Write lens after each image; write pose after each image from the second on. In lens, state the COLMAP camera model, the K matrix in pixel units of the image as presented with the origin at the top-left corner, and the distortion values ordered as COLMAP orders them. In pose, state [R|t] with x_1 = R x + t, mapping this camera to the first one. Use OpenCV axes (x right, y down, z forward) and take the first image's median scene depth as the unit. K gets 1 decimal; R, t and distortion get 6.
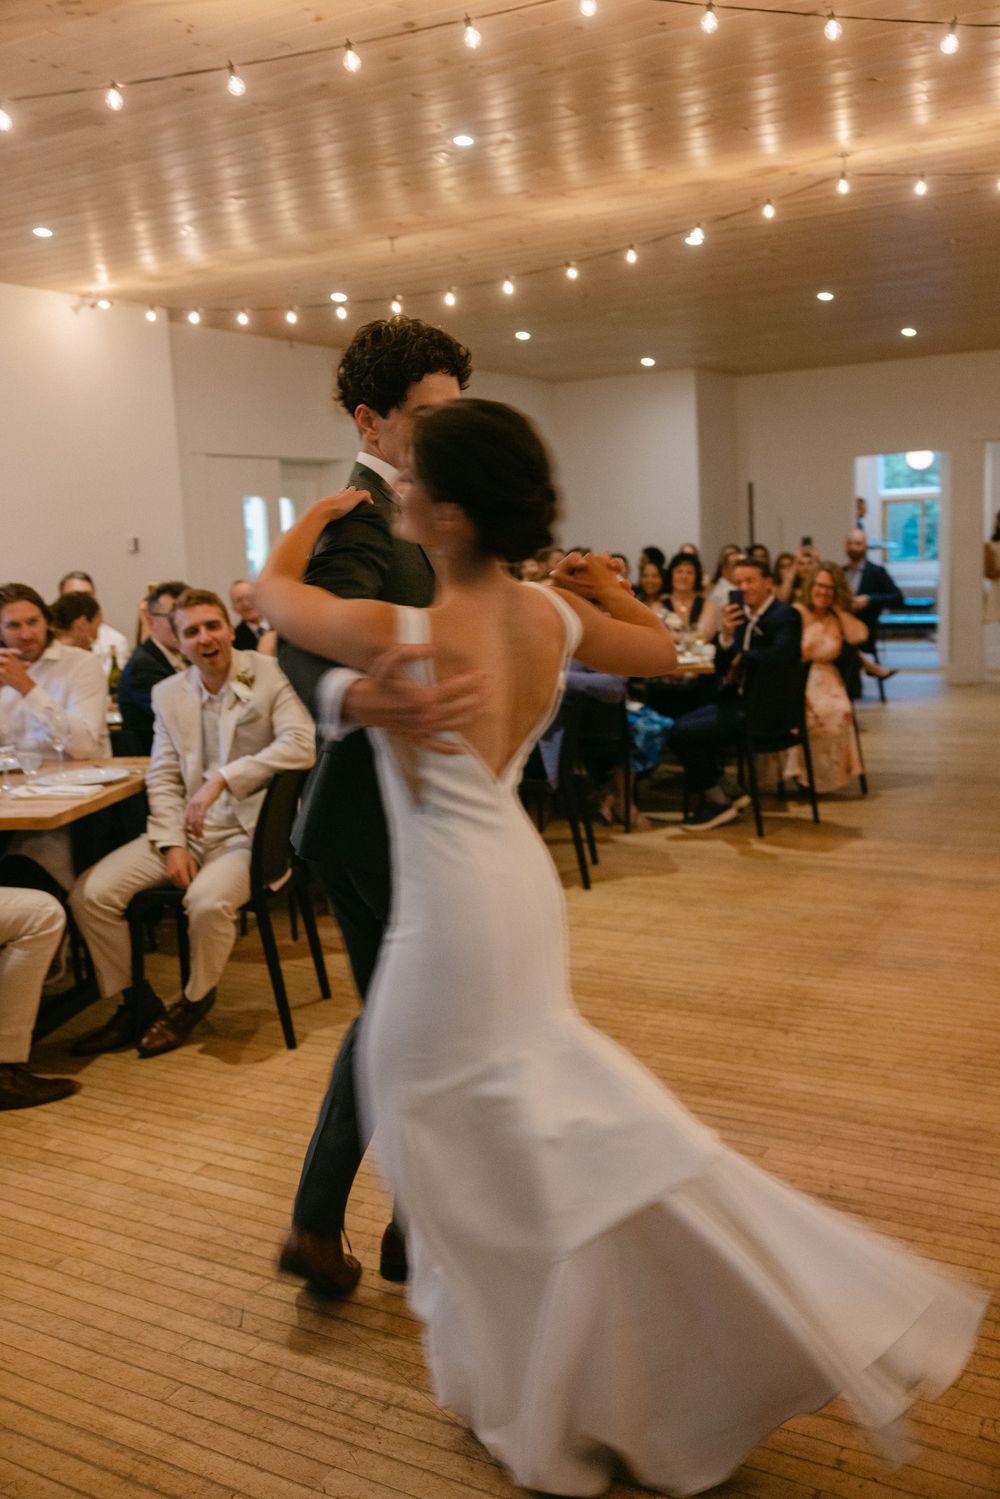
lens RADIAL K [[1401.0, 0, 499.4], [0, 1401.0, 748.8], [0, 0, 1]] dist [-0.013094, 0.000000]
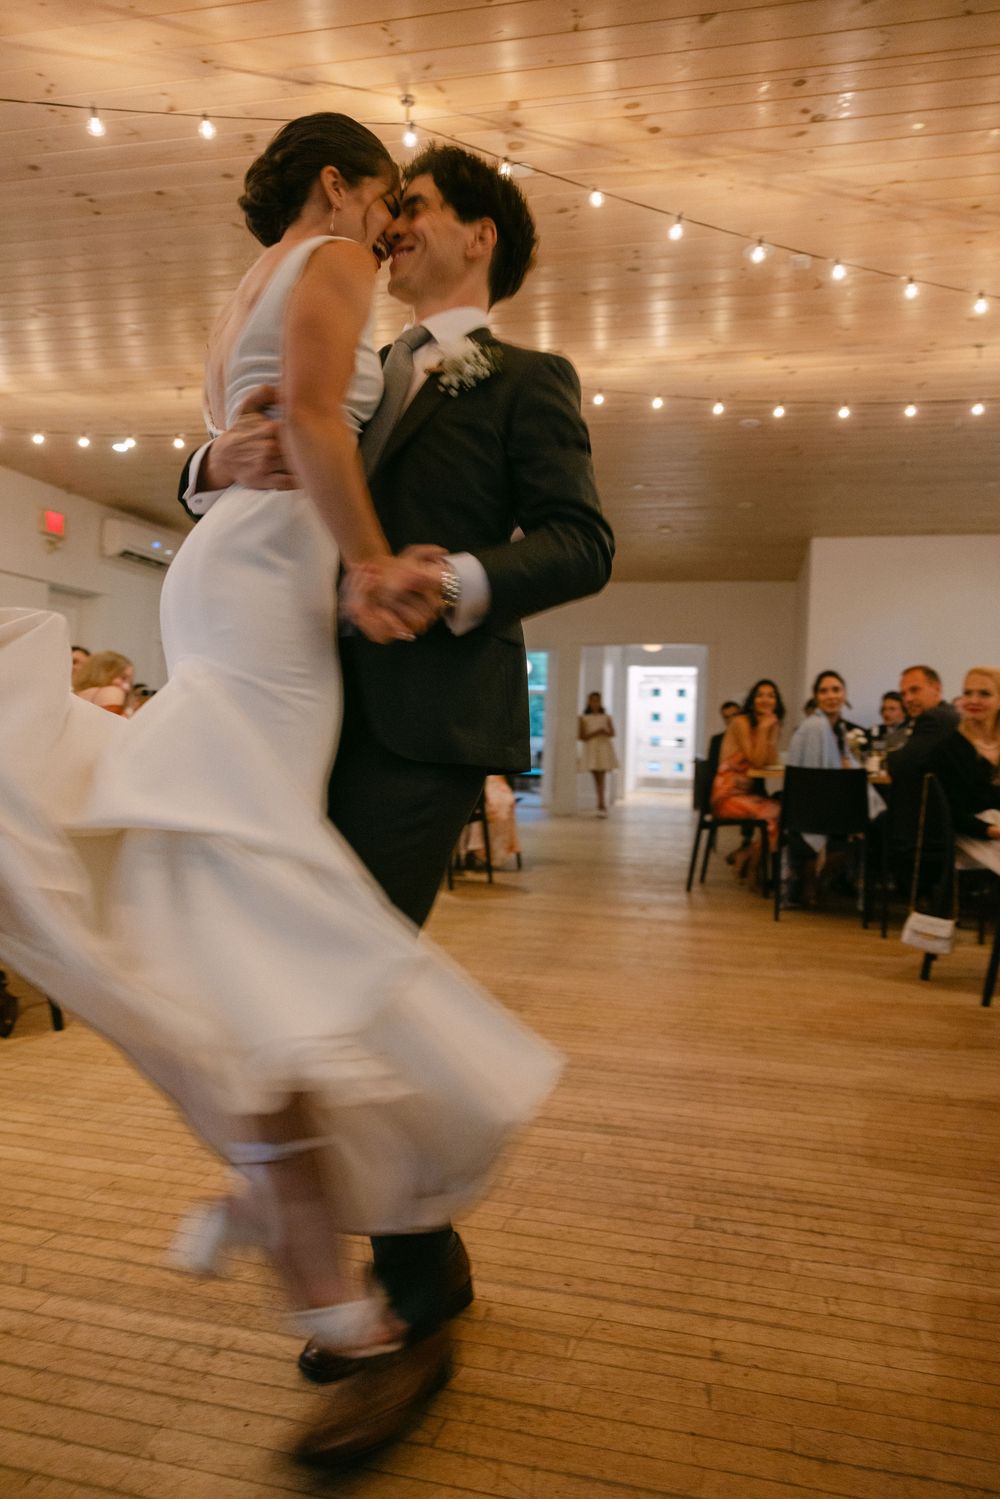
lens RADIAL K [[1010.2, 0, 504.3], [0, 1010.2, 752.1], [0, 0, 1]] dist [0.006221, -0.013428]
pose [[0.951650, 0.070729, 0.298932, -0.100213], [-0.026763, 0.988522, -0.148689, 0.155472], [-0.306018, 0.133500, 0.942619, 0.246640]]
